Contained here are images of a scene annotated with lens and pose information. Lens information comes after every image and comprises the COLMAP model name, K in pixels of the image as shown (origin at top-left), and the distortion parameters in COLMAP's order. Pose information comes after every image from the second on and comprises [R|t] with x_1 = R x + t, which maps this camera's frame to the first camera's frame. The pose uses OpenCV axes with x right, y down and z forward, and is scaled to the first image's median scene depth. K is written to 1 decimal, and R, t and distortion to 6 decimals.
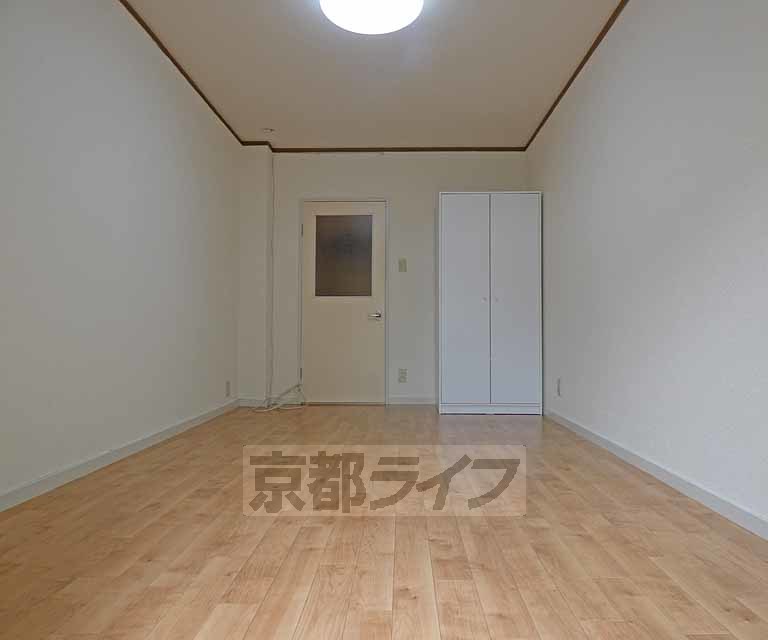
lens RADIAL K [[512.2, 0, 384.0], [0, 512.2, 320.0], [0, 0, 1]] dist [0.009023, -0.025271]
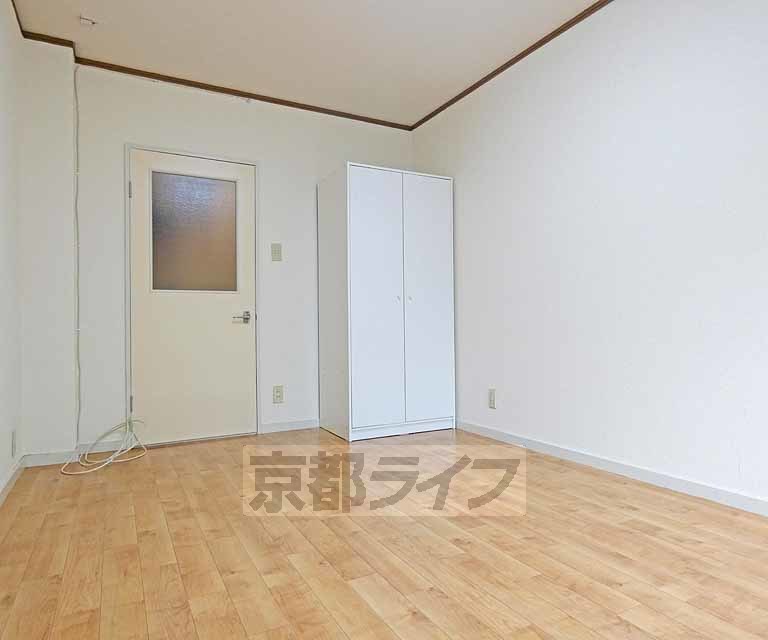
lens RADIAL K [[518.0, 0, 397.1], [0, 518.0, 321.0], [0, 0, 1]] dist [0.002311, -0.001883]
pose [[0.858787, -0.009113, 0.512252, -0.218305], [-0.000519, 0.999826, 0.018658, -0.017730], [-0.512333, -0.016289, 0.858632, 0.248125]]
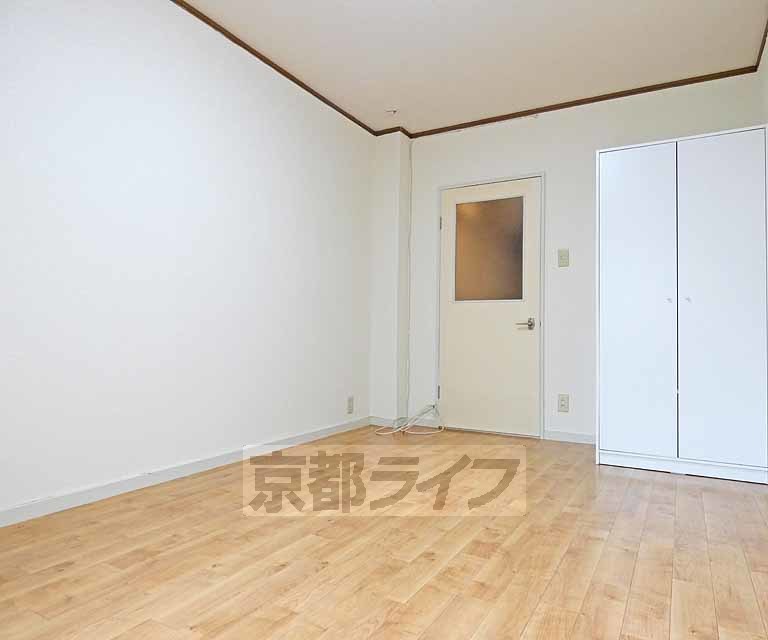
lens RADIAL K [[512.2, 0, 384.0], [0, 512.2, 320.0], [0, 0, 1]] dist [0.009023, -0.025271]
pose [[0.880936, -0.005354, -0.473206, 0.168760], [0.004186, 0.999985, -0.003520, -0.013032], [0.473218, 0.001120, 0.880945, 0.215730]]
